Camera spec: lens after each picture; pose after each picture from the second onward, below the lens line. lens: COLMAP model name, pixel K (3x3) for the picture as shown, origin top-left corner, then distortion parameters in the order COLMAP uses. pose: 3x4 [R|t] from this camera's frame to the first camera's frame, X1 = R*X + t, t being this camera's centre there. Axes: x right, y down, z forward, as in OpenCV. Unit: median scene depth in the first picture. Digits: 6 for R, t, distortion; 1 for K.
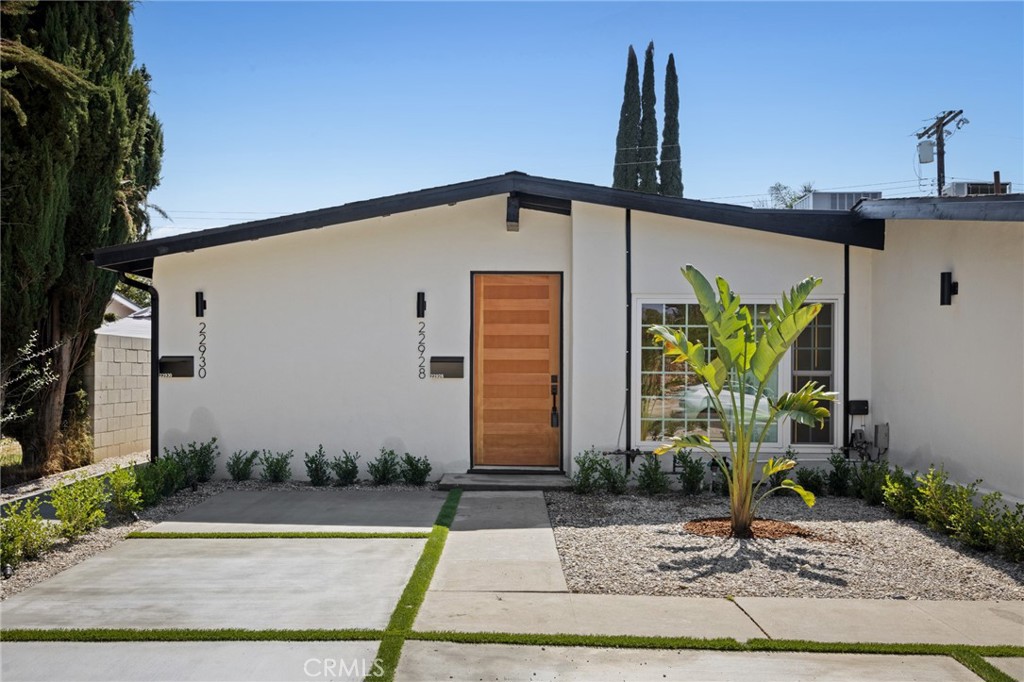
lens RADIAL K [[881.5, 0, 467.8], [0, 881.5, 371.7], [0, 0, 1]] dist [-0.007400, 0.001501]
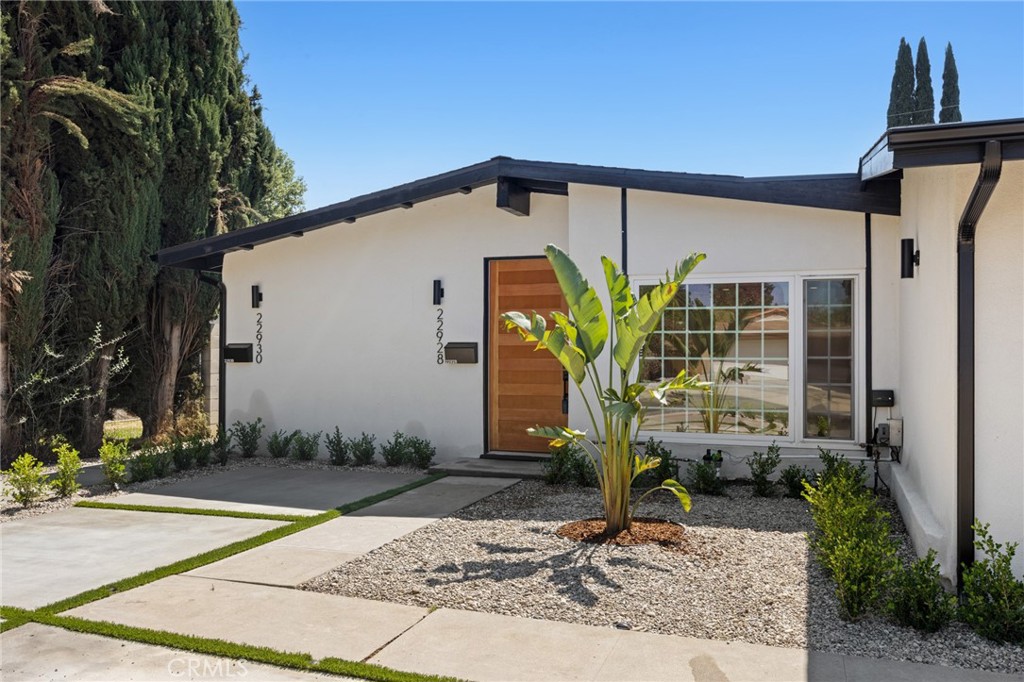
lens RADIAL K [[833.9, 0, 512.0], [0, 833.9, 341.0], [0, 0, 1]] dist [-0.003231, -0.004330]
pose [[0.953938, -0.007009, -0.299923, 0.326627], [0.002113, 0.999859, -0.016647, -0.002733], [0.299998, 0.015247, 0.953818, 0.101679]]
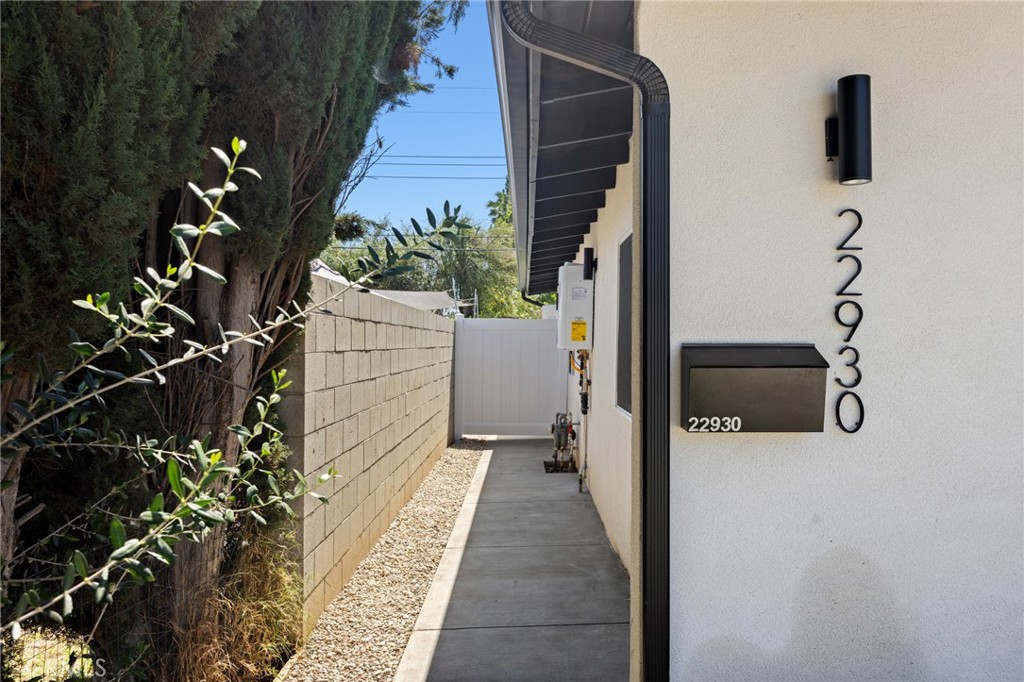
lens RADIAL K [[785.1, 0, 512.0], [0, 785.1, 341.0], [0, 0, 1]] dist [0.002645, 0.001126]
pose [[0.999573, -0.000289, 0.029210, -0.416216], [0.000353, 0.999998, -0.002187, -0.018634], [-0.029209, 0.002196, 0.999571, 0.814779]]
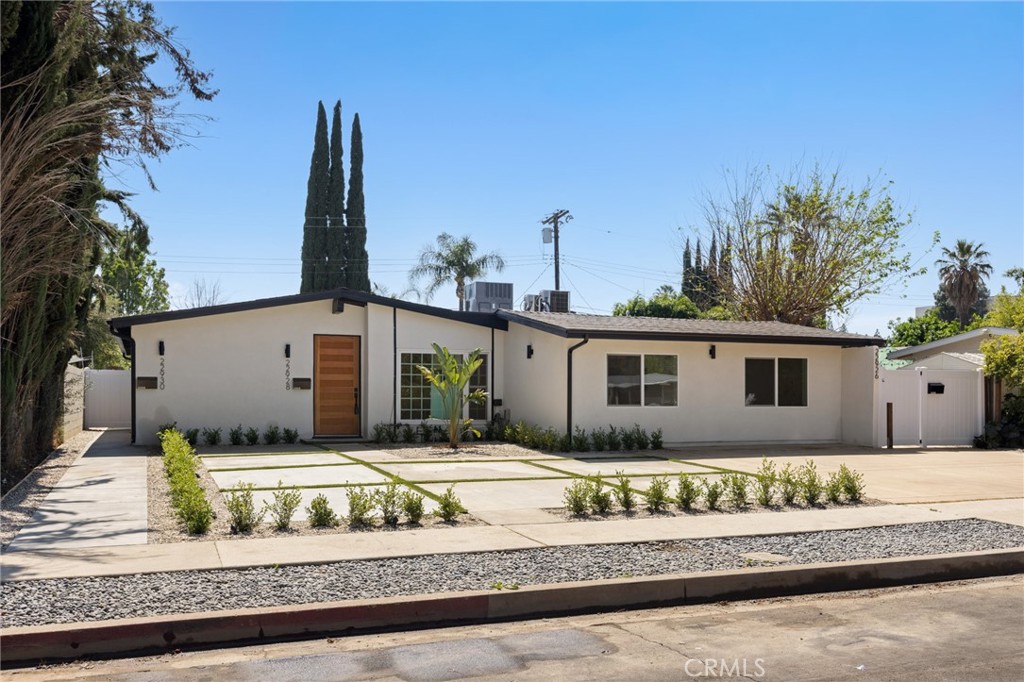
lens RADIAL K [[913.6, 0, 512.0], [0, 913.6, 341.0], [0, 0, 1]] dist [0.001421, -0.000153]
pose [[0.912779, 0.021432, 0.407891, -0.428045], [0.001716, 0.998412, -0.056301, 0.015325], [-0.408450, 0.052090, 0.911293, -1.031202]]
